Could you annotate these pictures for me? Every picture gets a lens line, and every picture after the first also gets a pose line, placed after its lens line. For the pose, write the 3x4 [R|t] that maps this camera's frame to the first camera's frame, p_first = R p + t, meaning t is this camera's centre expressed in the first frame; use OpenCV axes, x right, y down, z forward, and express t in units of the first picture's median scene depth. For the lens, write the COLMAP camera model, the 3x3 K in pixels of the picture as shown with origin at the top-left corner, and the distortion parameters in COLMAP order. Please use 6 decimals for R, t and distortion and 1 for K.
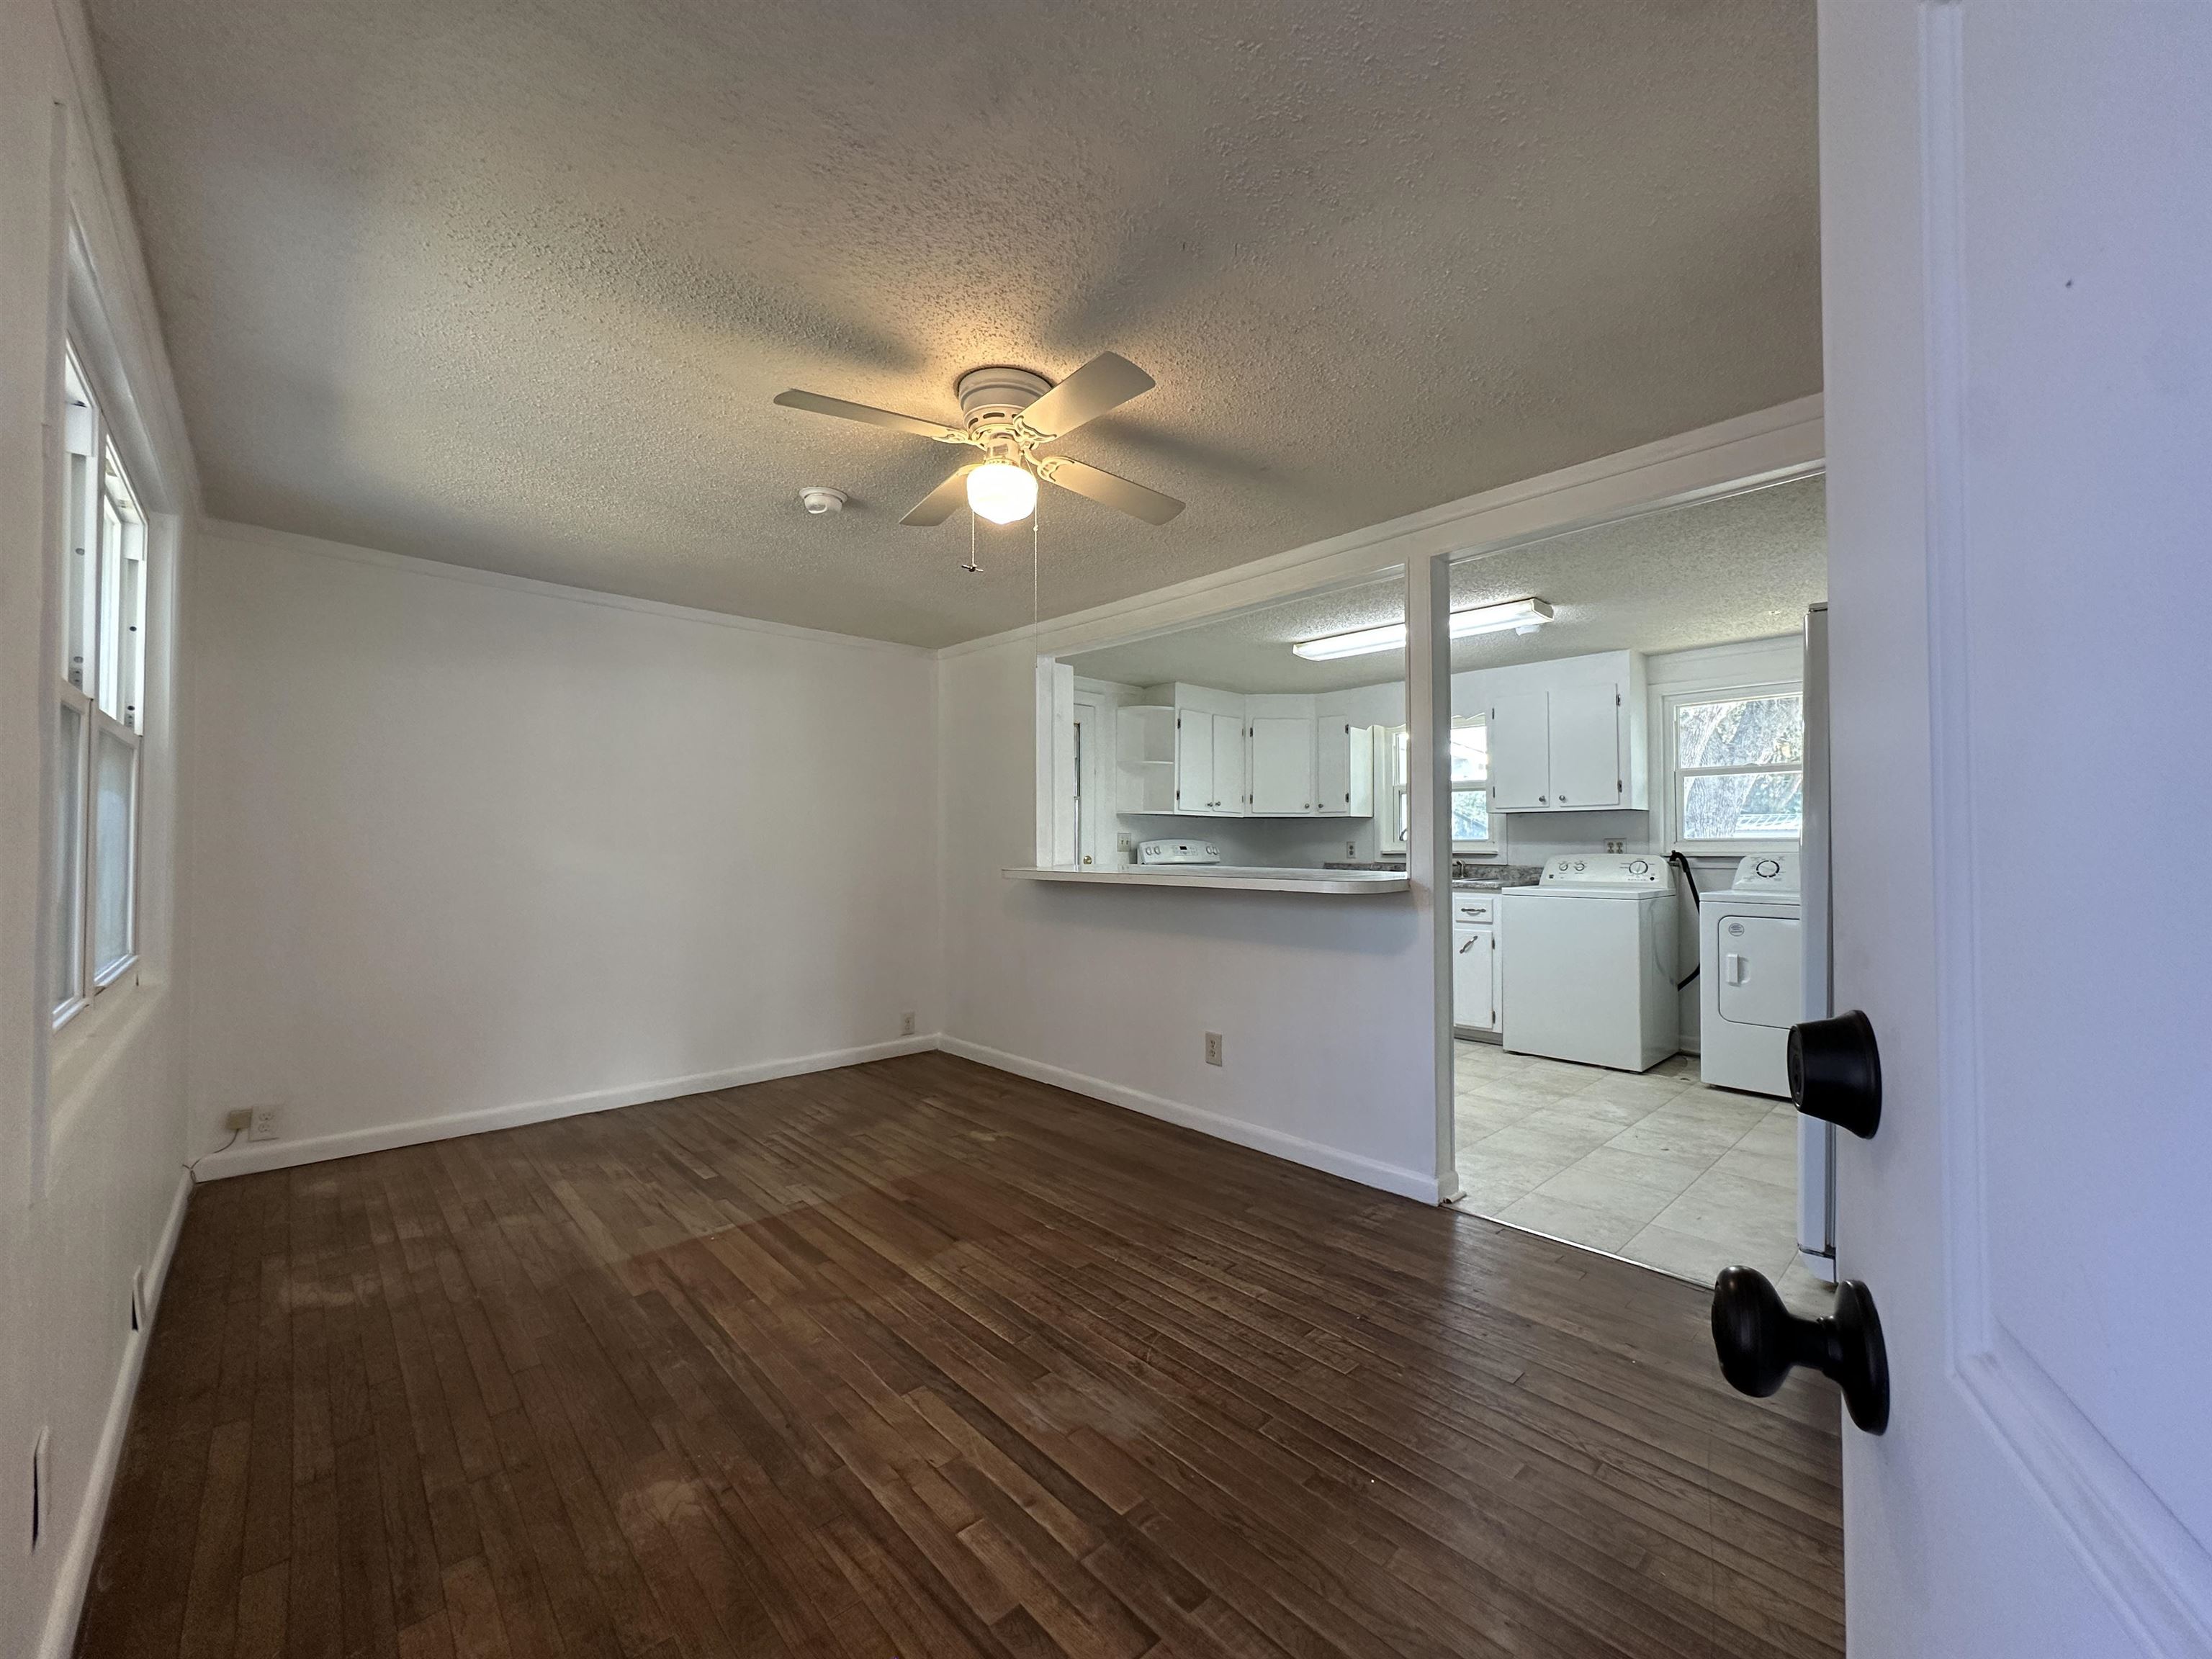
lens RADIAL K [[881.9, 0, 1108.1], [0, 881.9, 831.1], [0, 0, 1]] dist [-0.000811, -0.000119]
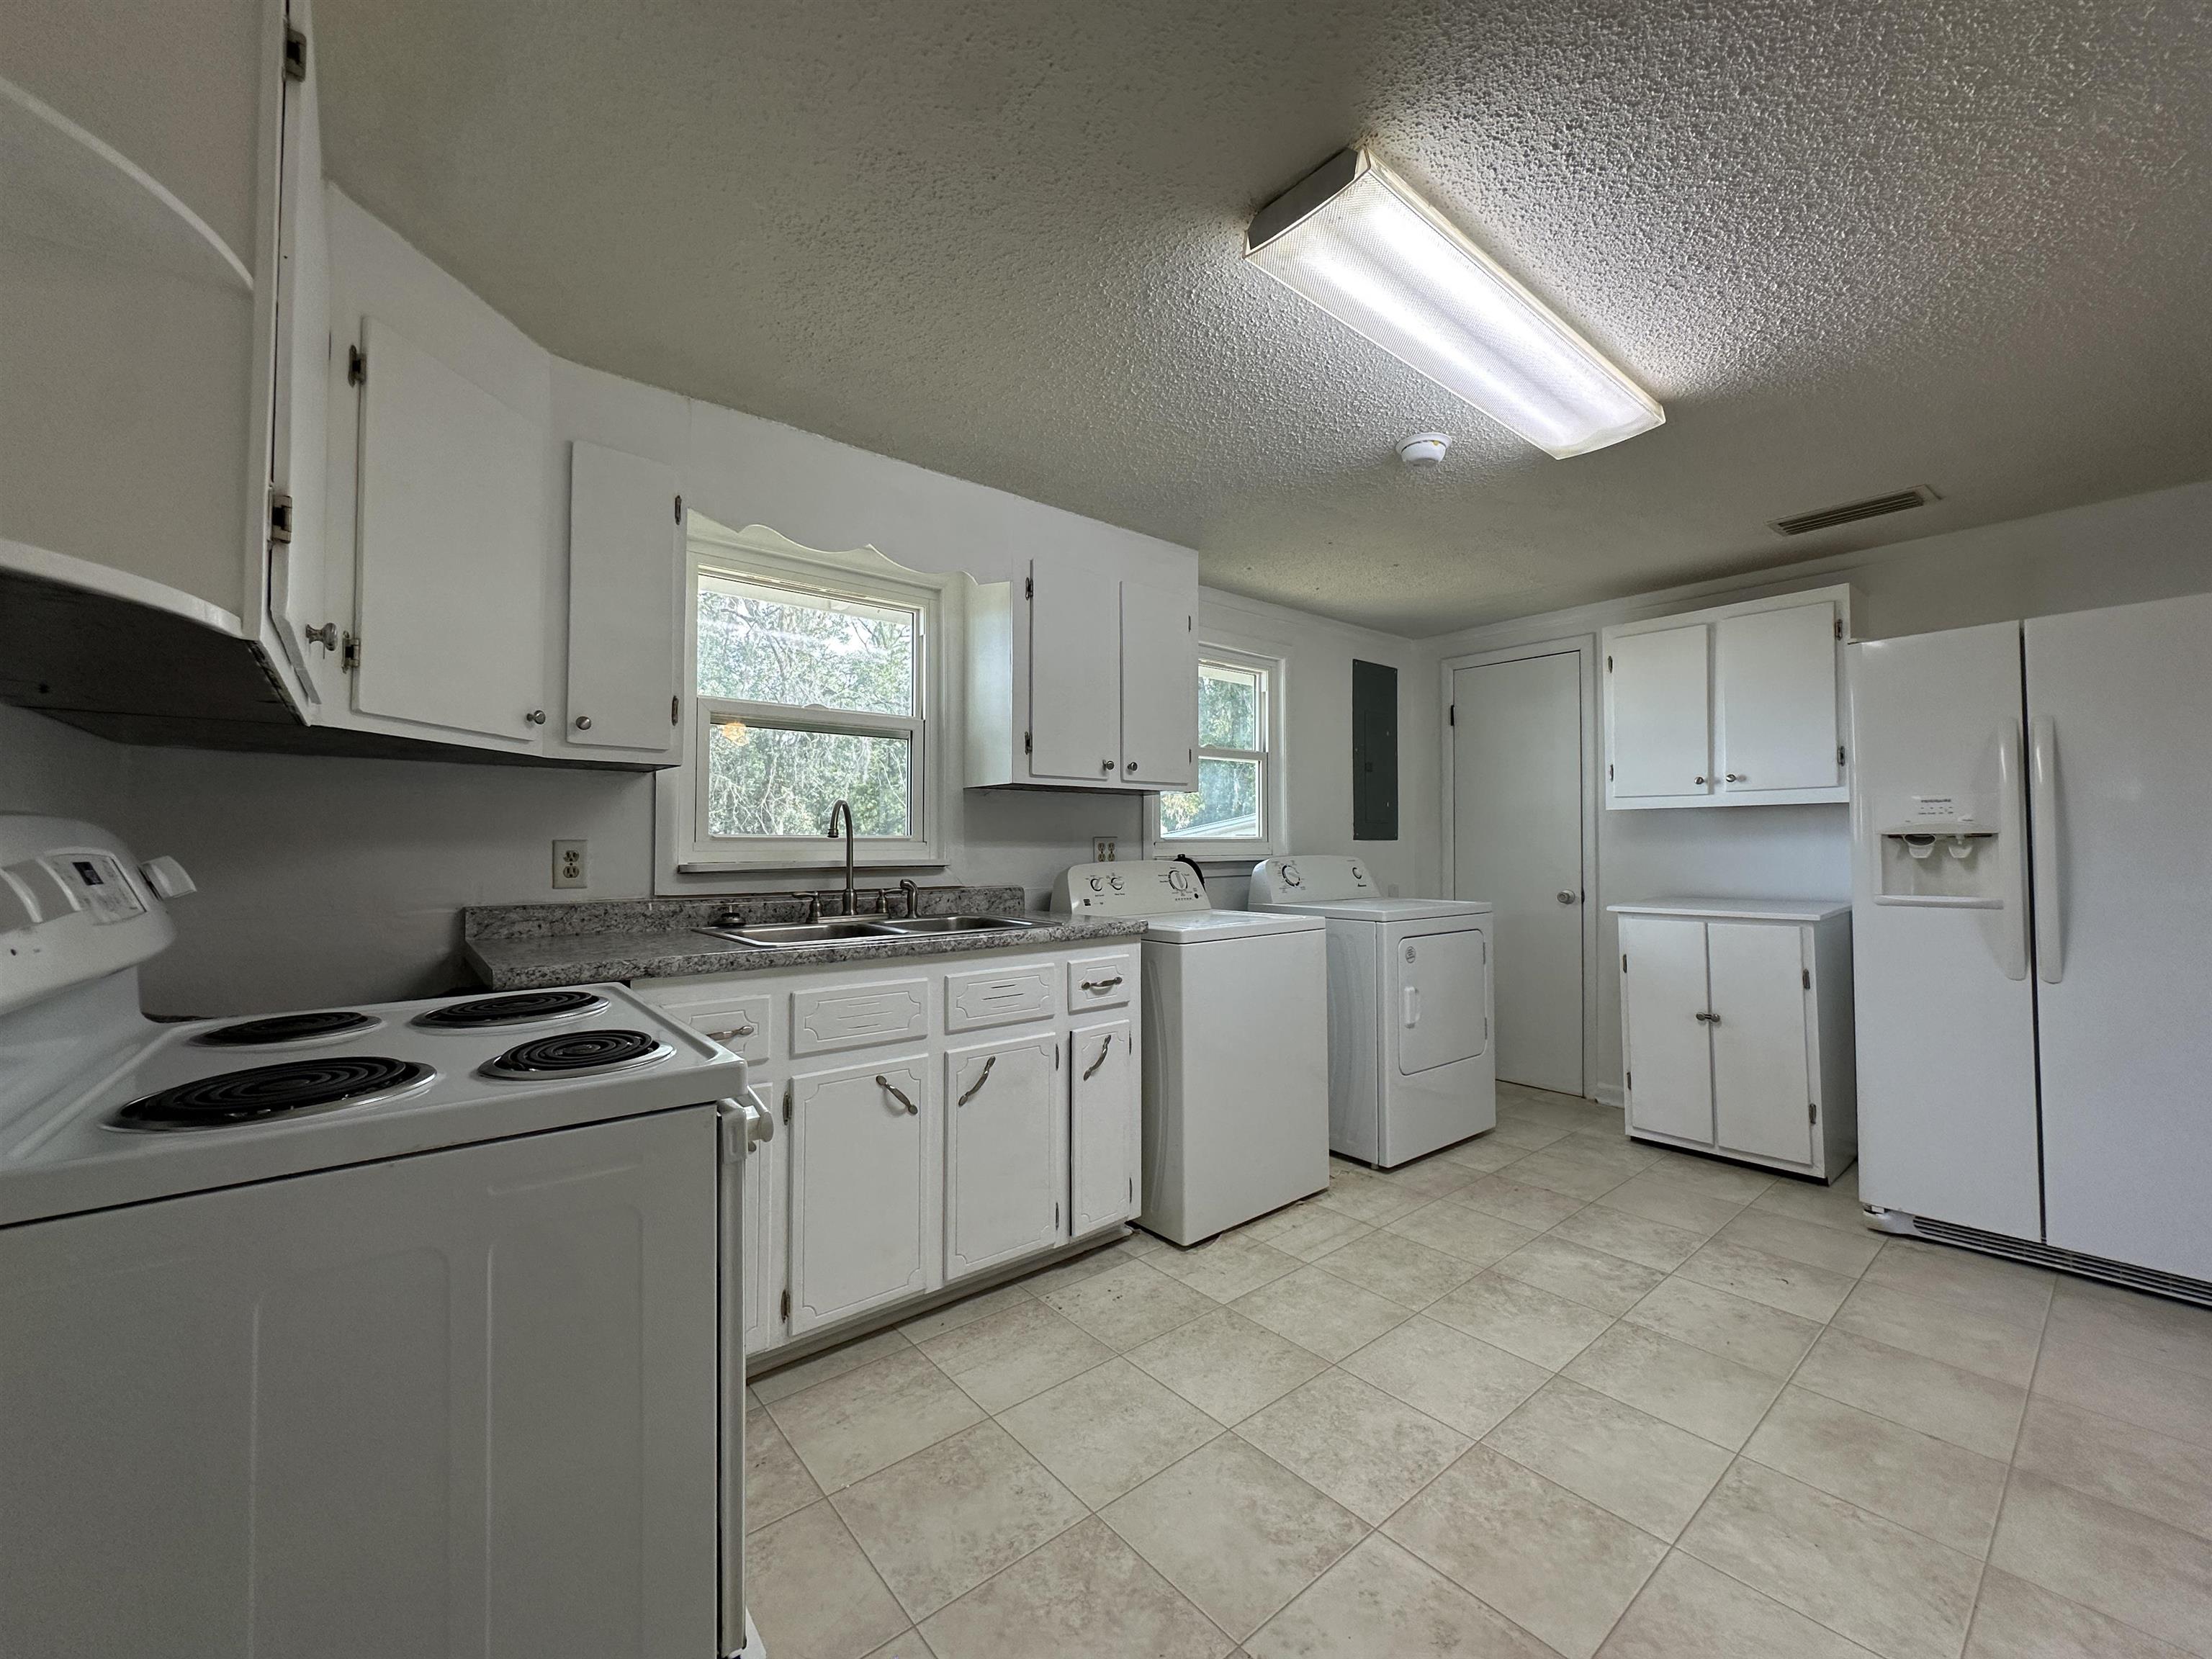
lens RADIAL K [[884.8, 0, 1103.2], [0, 884.8, 829.9], [0, 0, 1]] dist [-0.001792, 0.000233]
pose [[0.059926, 0.018039, 0.998040, -0.096954], [-0.013877, 0.999755, -0.017237, 0.019950], [-0.998106, -0.012817, 0.060162, 1.358918]]
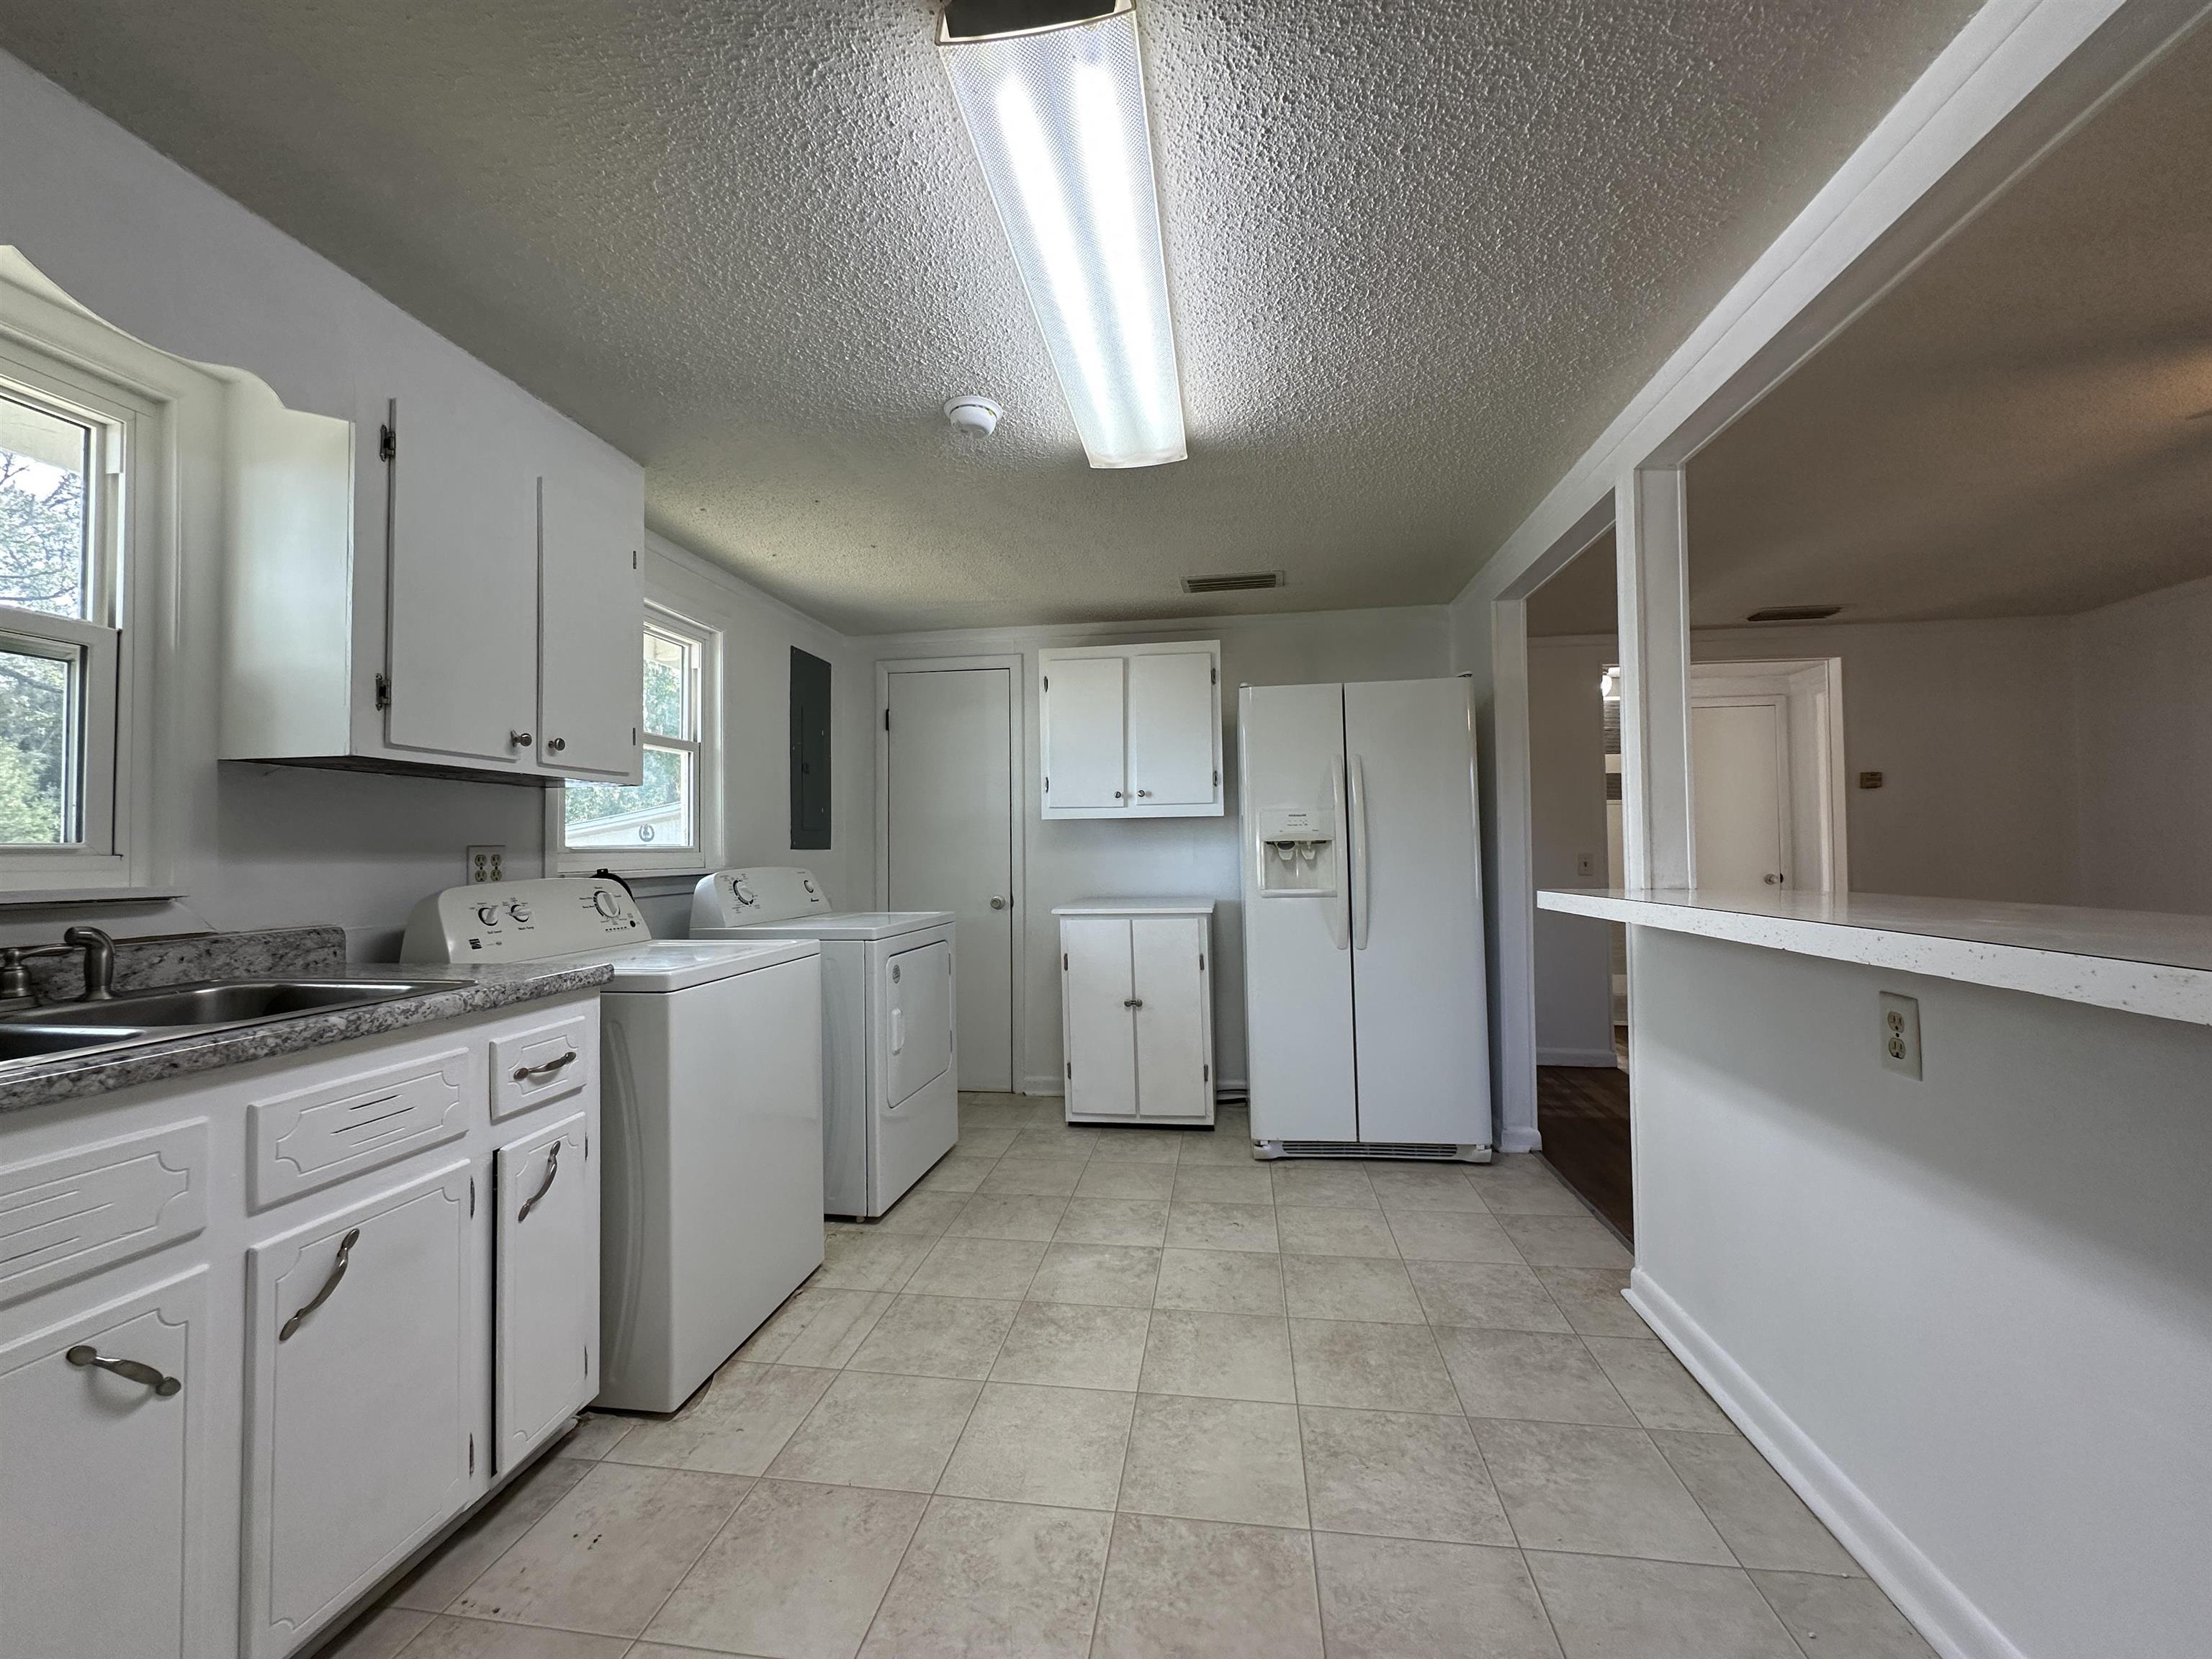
lens RADIAL K [[884.8, 0, 1103.2], [0, 884.8, 829.9], [0, 0, 1]] dist [-0.001792, 0.000233]
pose [[-0.623540, 0.027585, 0.781304, 0.053054], [0.000163, 0.999382, -0.035154, 0.022372], [-0.781791, -0.021793, -0.623160, 1.459811]]
